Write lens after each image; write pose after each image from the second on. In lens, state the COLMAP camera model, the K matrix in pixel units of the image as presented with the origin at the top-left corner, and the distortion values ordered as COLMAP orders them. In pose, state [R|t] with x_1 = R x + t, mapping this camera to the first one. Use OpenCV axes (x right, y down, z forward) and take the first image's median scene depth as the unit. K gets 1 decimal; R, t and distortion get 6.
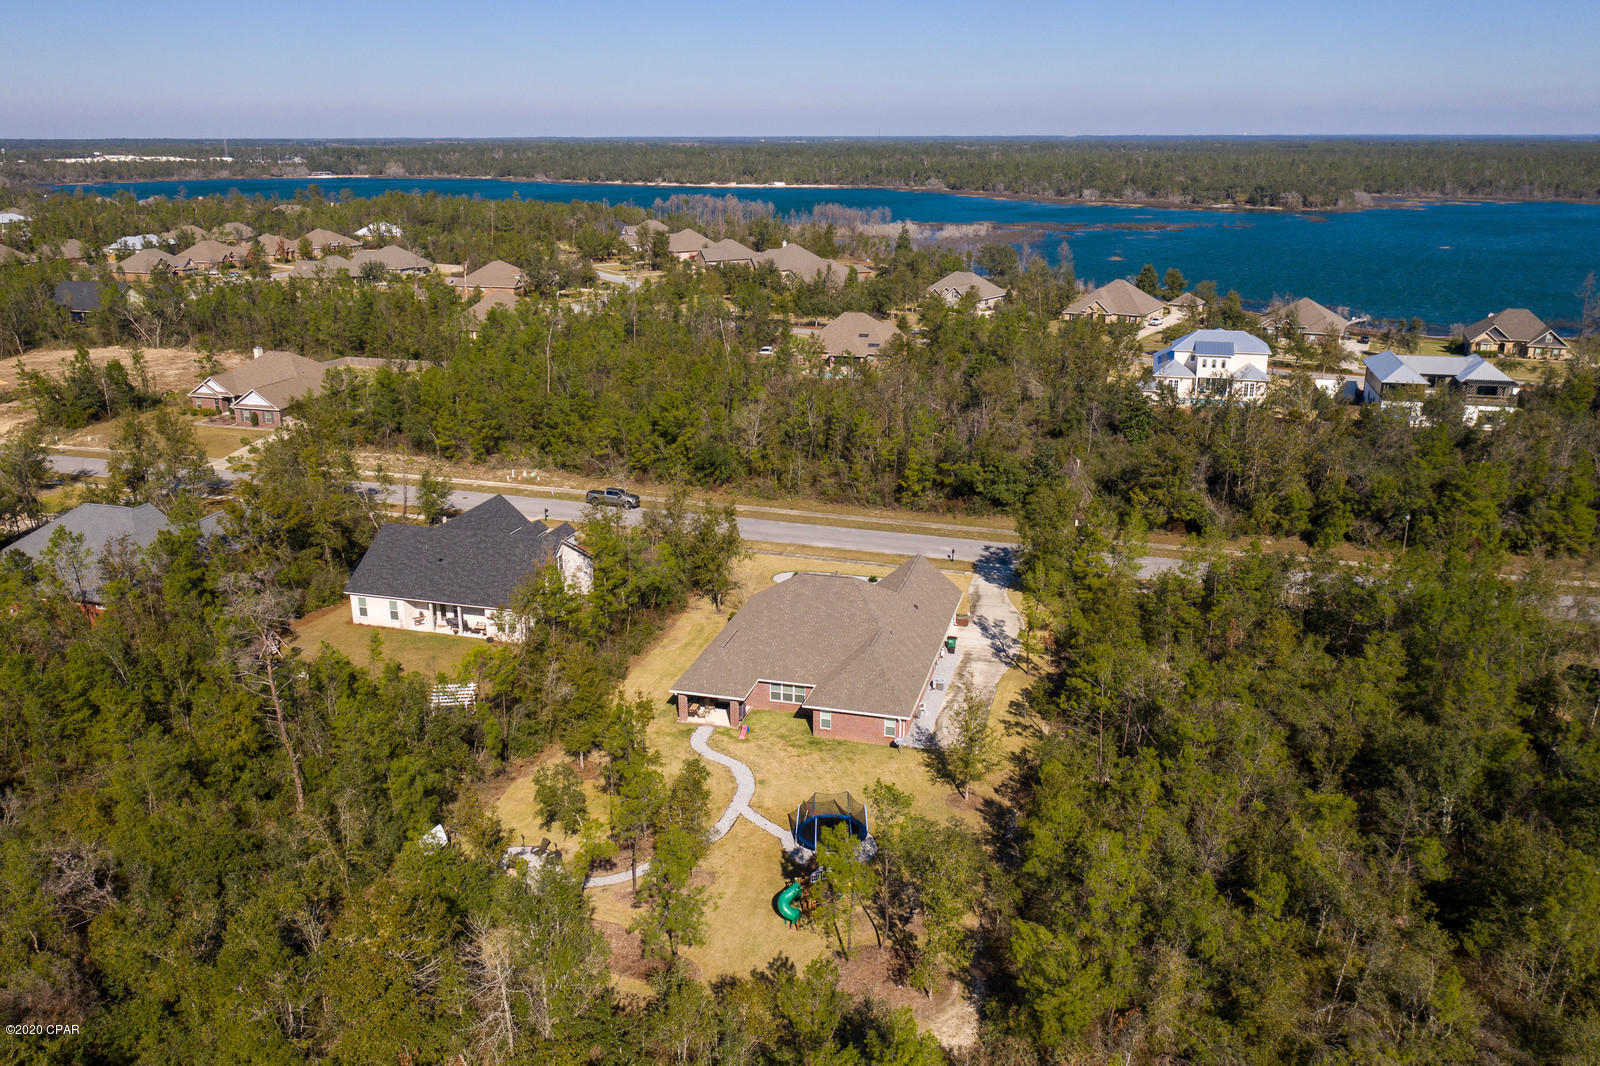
lens RADIAL K [[1272.8, 0, 803.7], [0, 1272.8, 498.0], [0, 0, 1]] dist [-0.028848, -0.000800]
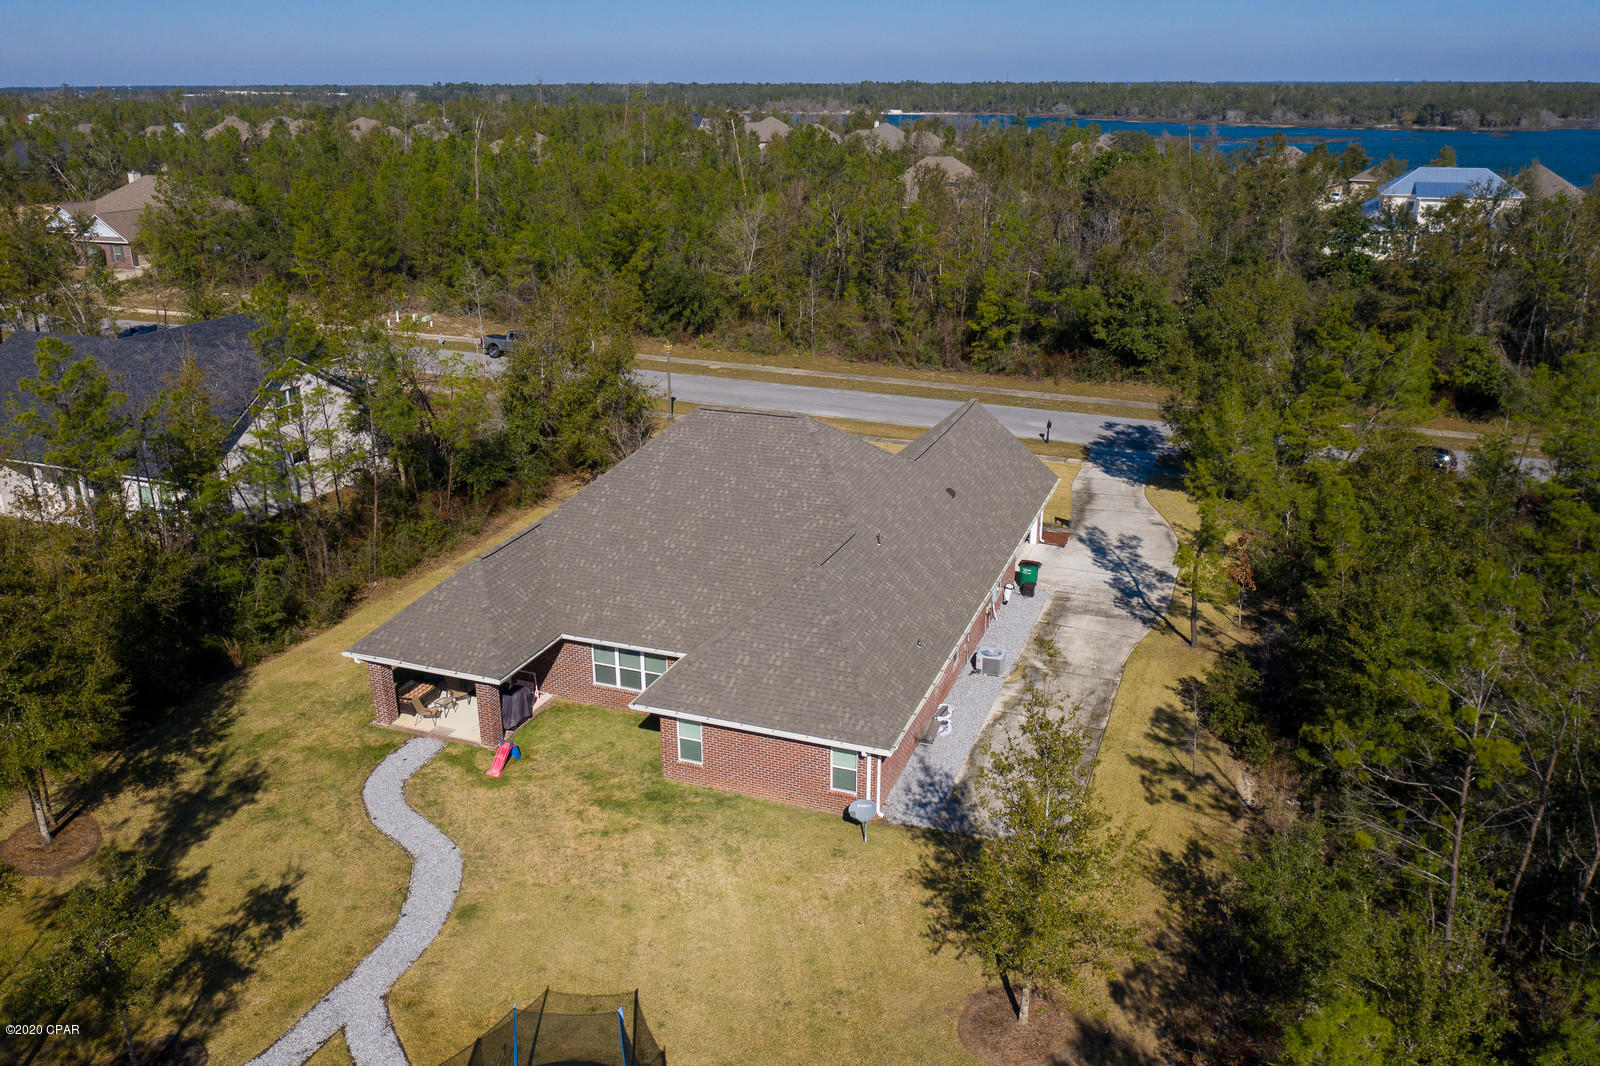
lens RADIAL K [[1272.8, 0, 803.7], [0, 1272.8, 498.0], [0, 0, 1]] dist [-0.028848, -0.000800]
pose [[0.995441, 0.027438, -0.091346, 0.067637], [-0.024135, 0.999021, 0.037070, 0.062939], [0.092274, -0.034697, 0.995129, 0.466999]]
